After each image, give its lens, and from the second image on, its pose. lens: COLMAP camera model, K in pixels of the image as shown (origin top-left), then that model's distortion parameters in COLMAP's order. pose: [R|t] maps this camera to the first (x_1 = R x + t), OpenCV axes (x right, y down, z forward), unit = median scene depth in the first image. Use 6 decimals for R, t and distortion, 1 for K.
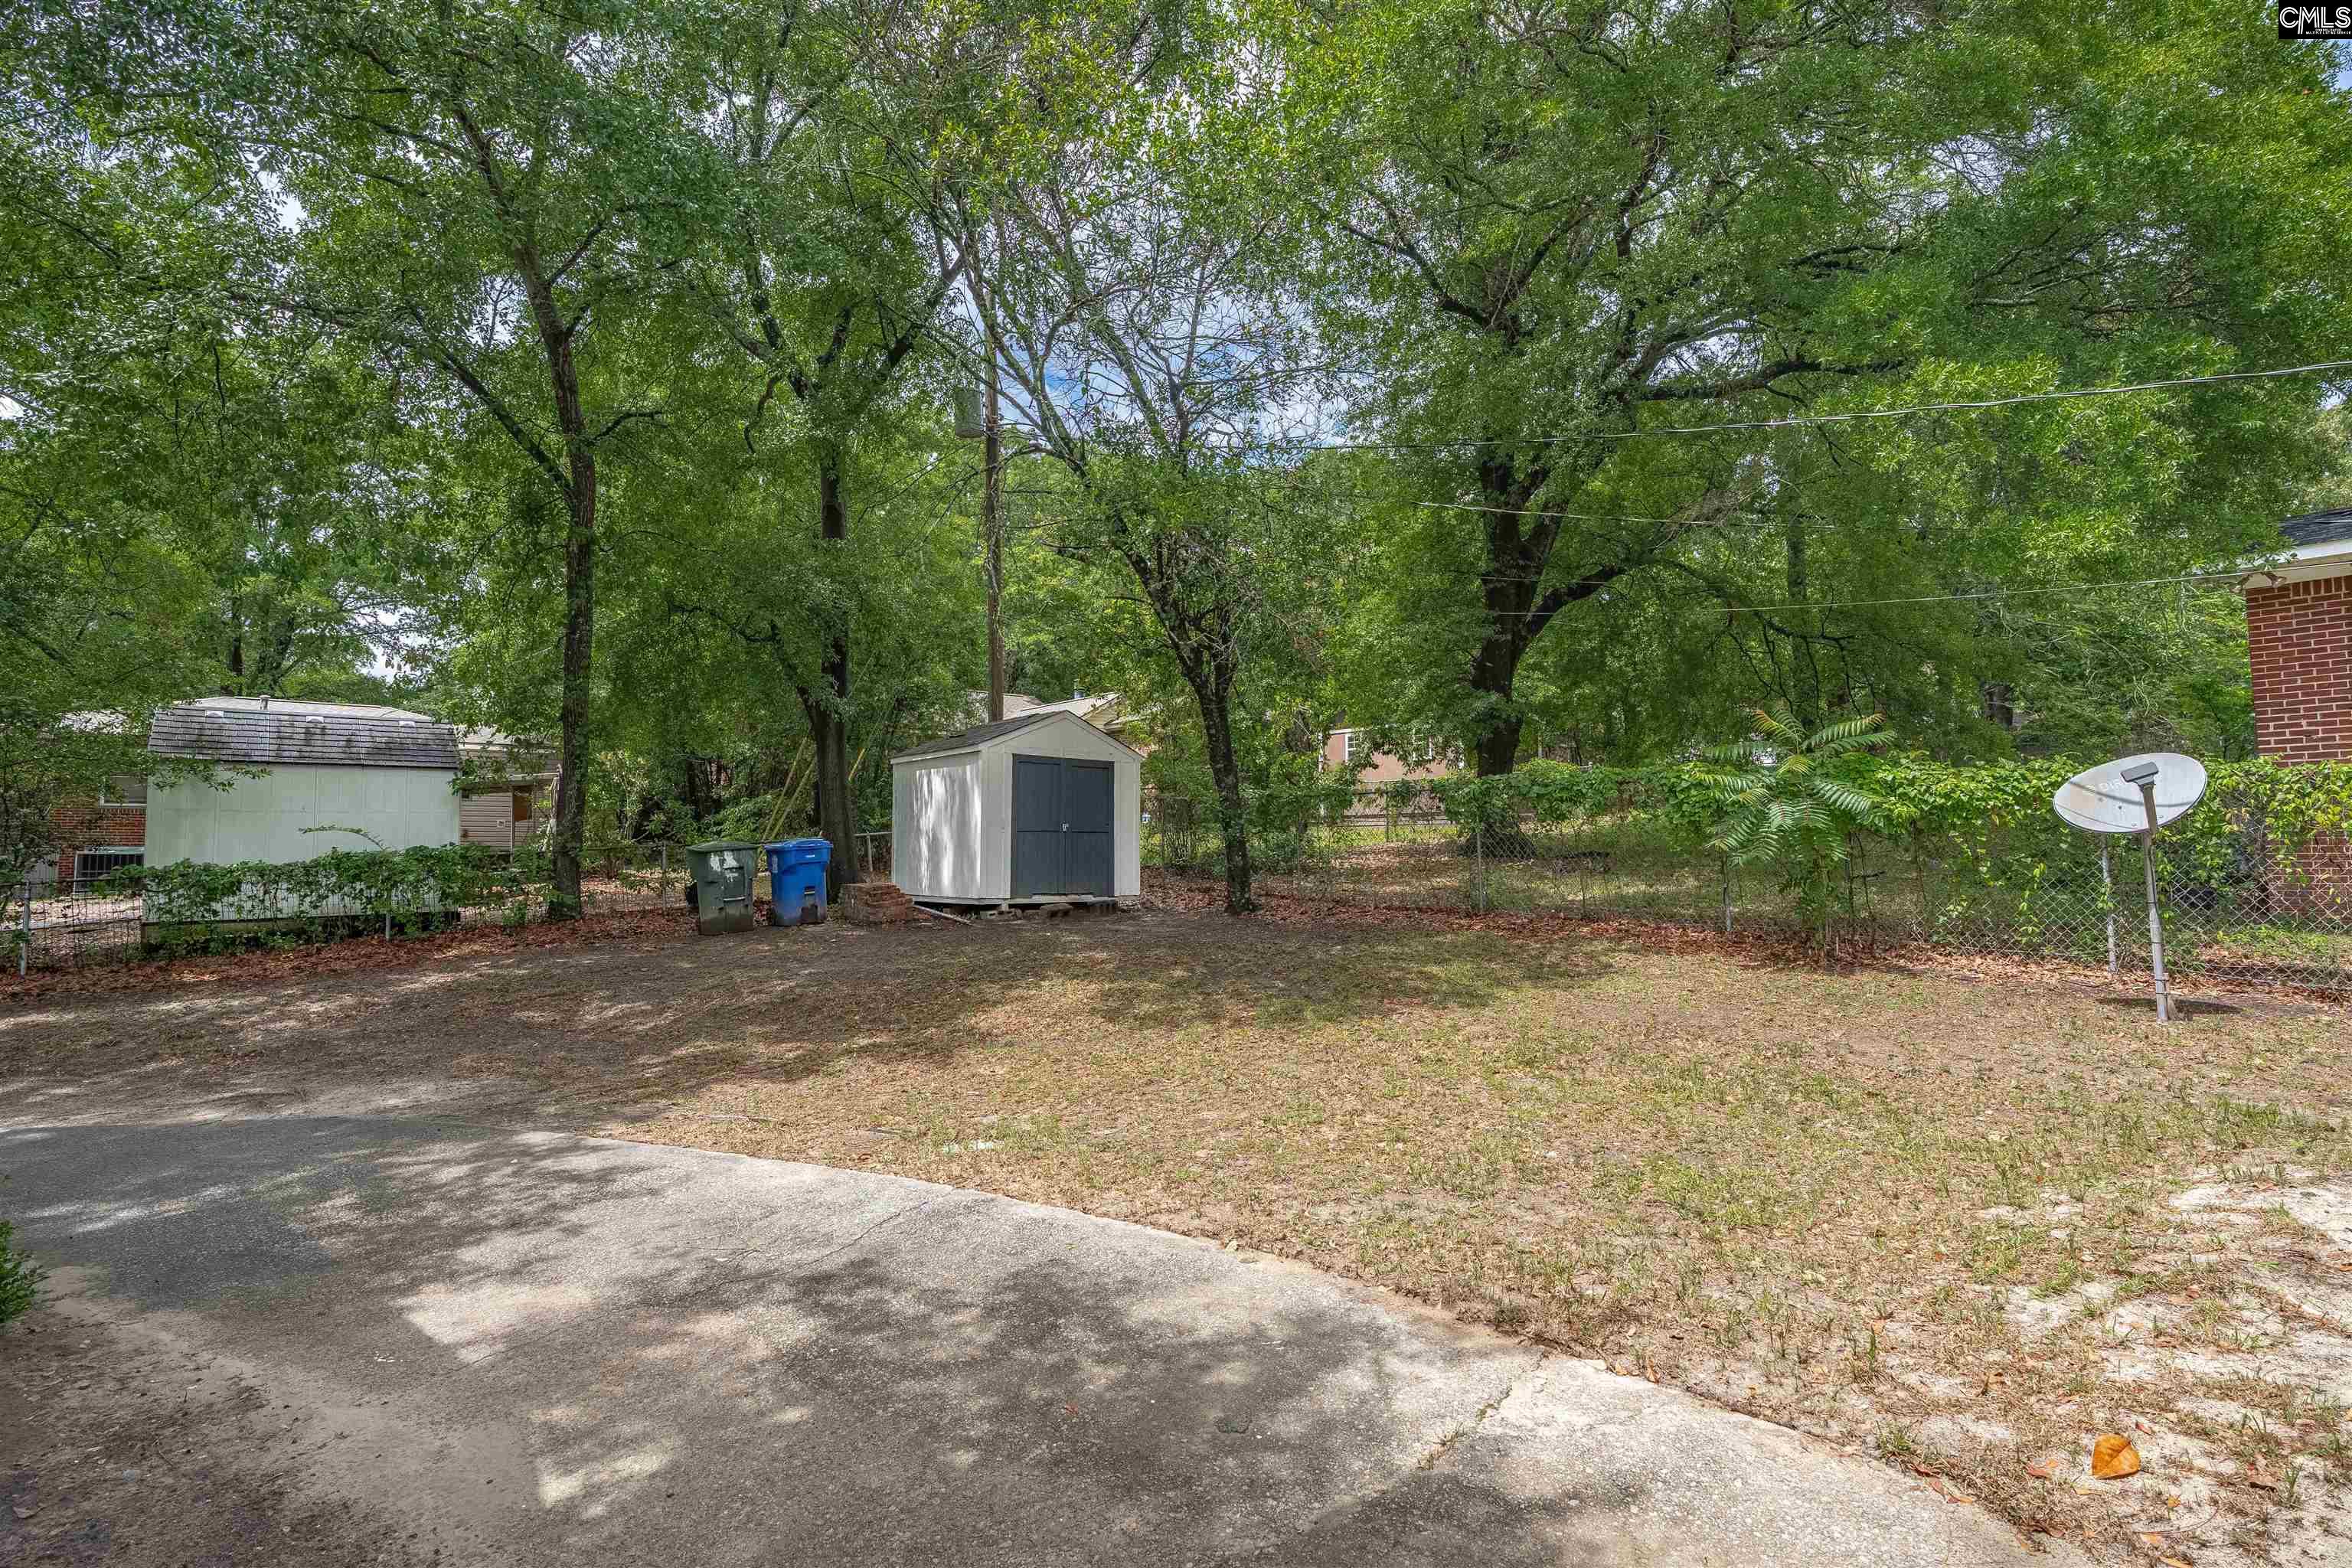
lens RADIAL K [[1099.1, 0, 1187.1], [0, 1099.1, 780.3], [0, 0, 1]] dist [-0.049553, 0.022295]
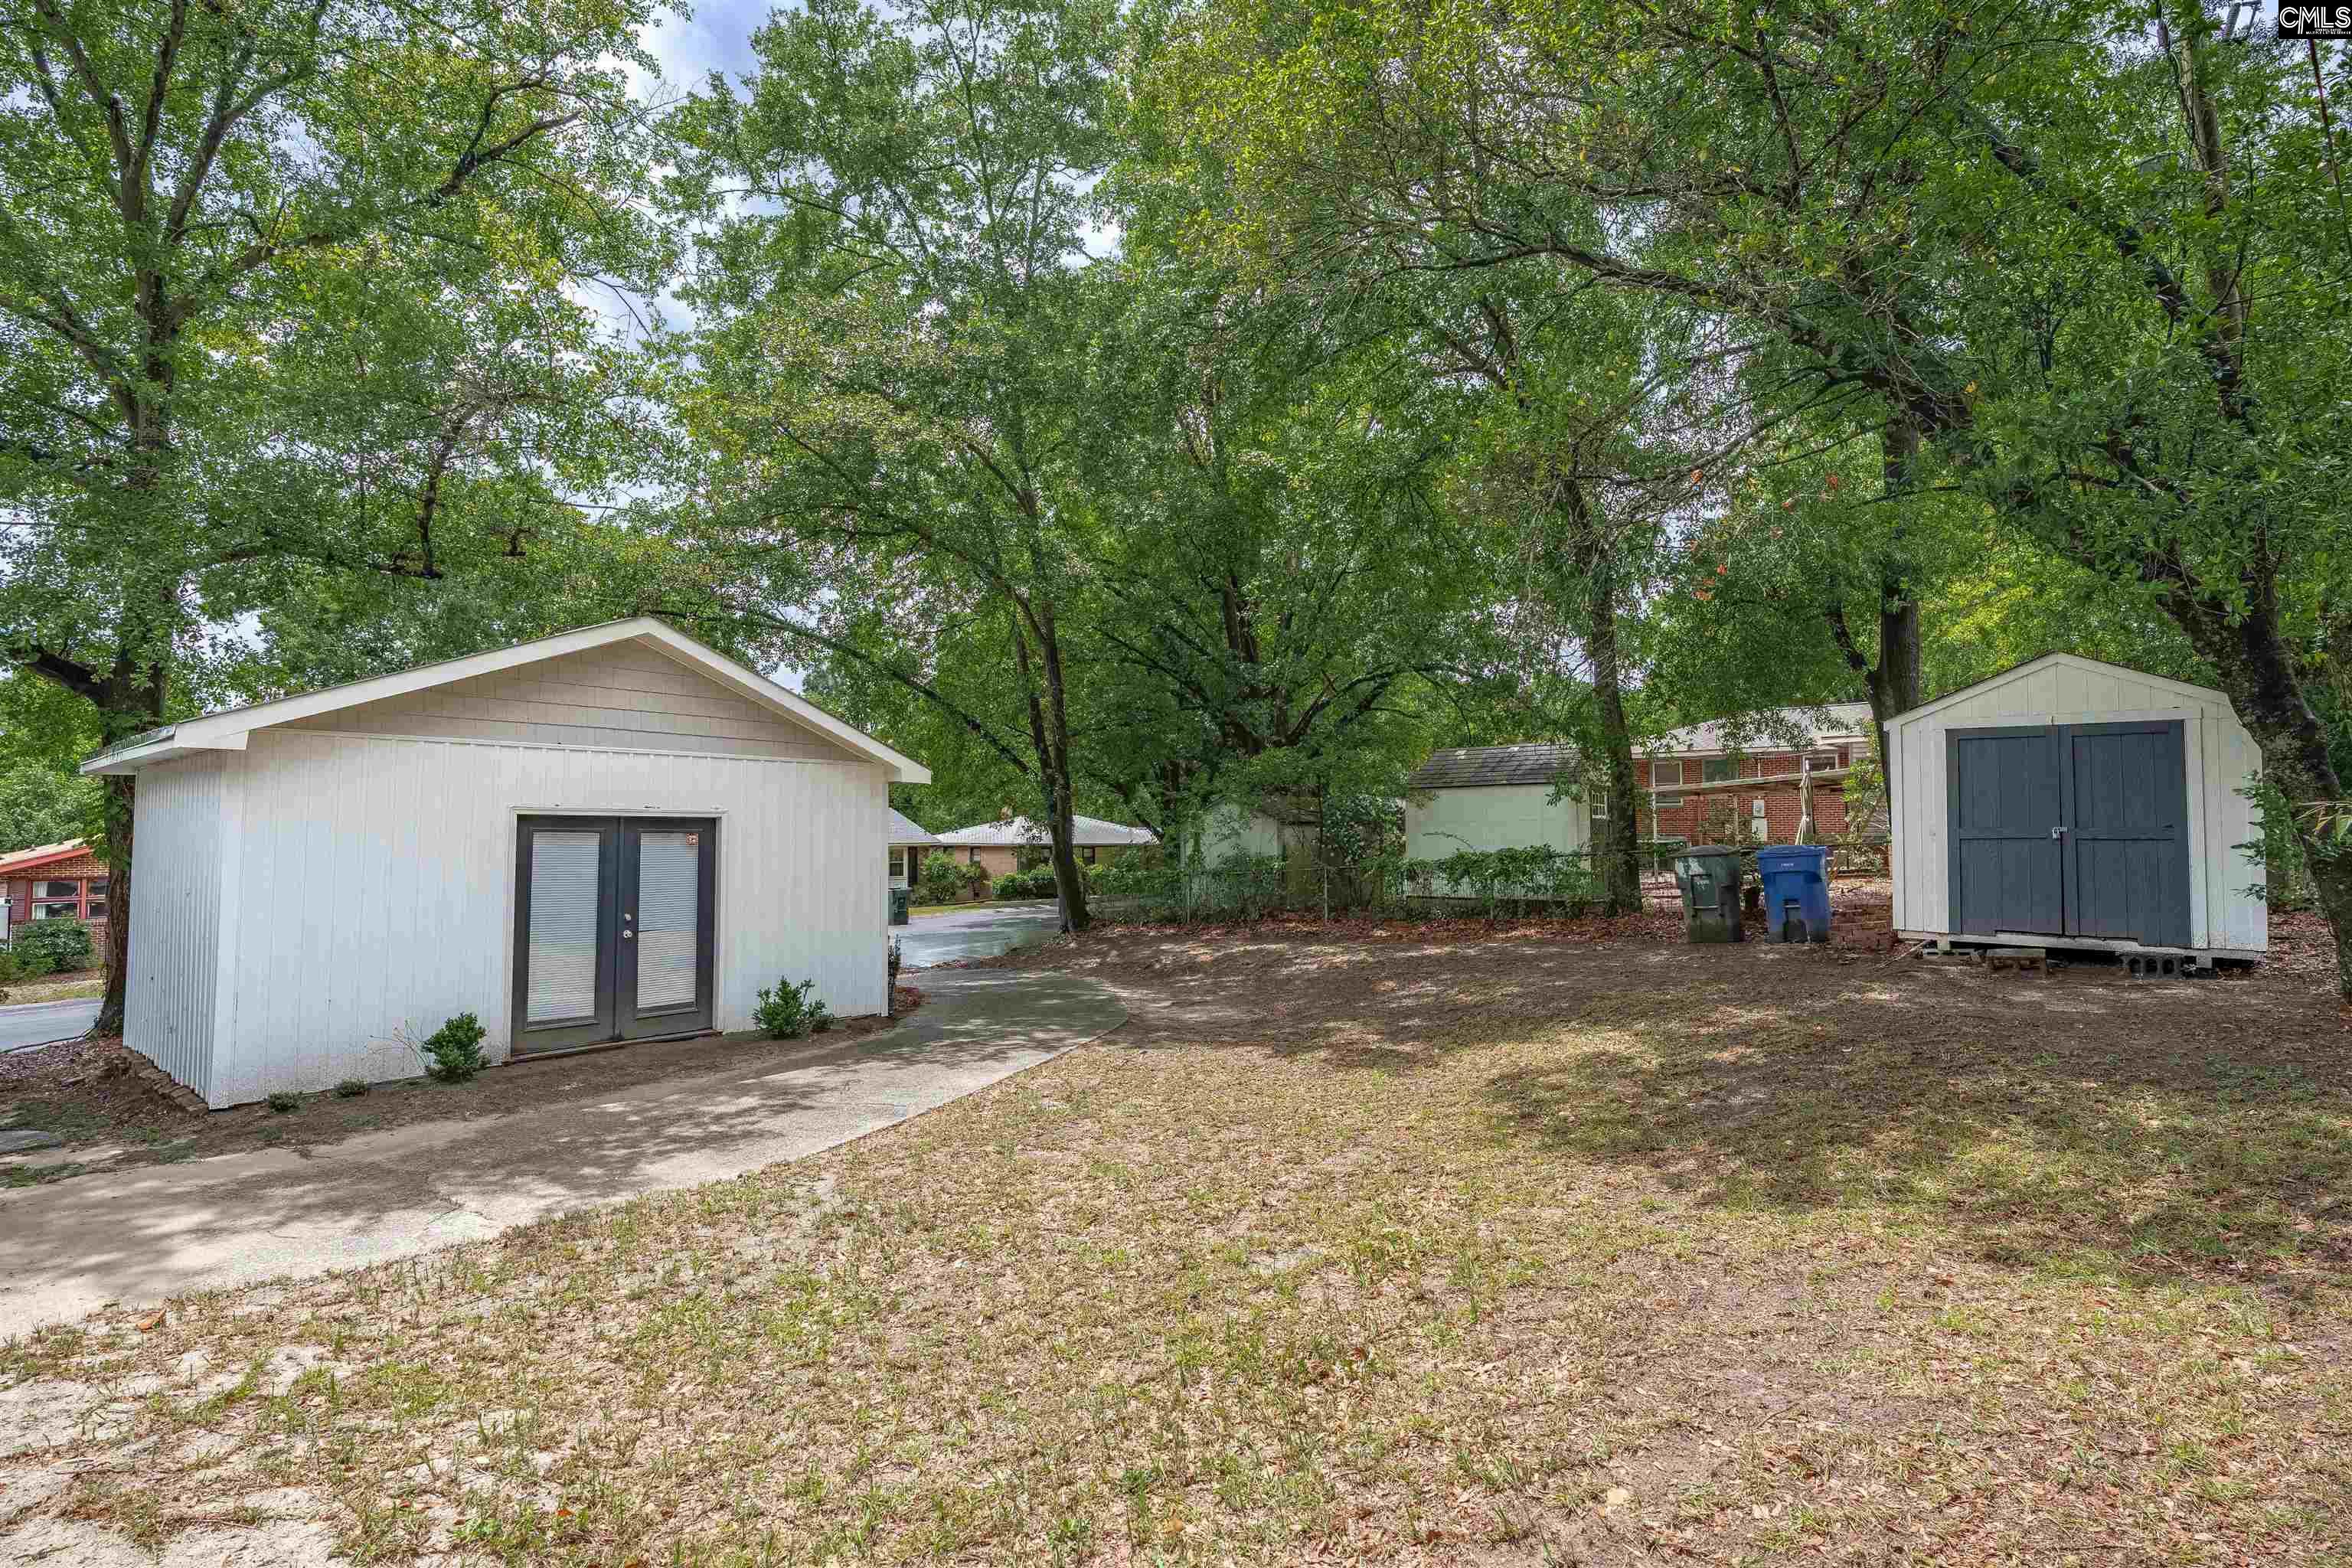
lens RADIAL K [[1099.1, 0, 1187.1], [0, 1099.1, 780.3], [0, 0, 1]] dist [-0.049553, 0.022295]
pose [[0.131313, -0.041466, -0.990473, 1.855799], [0.063657, 0.997416, -0.033317, 0.001192], [0.989295, -0.058675, 0.133614, 1.638131]]
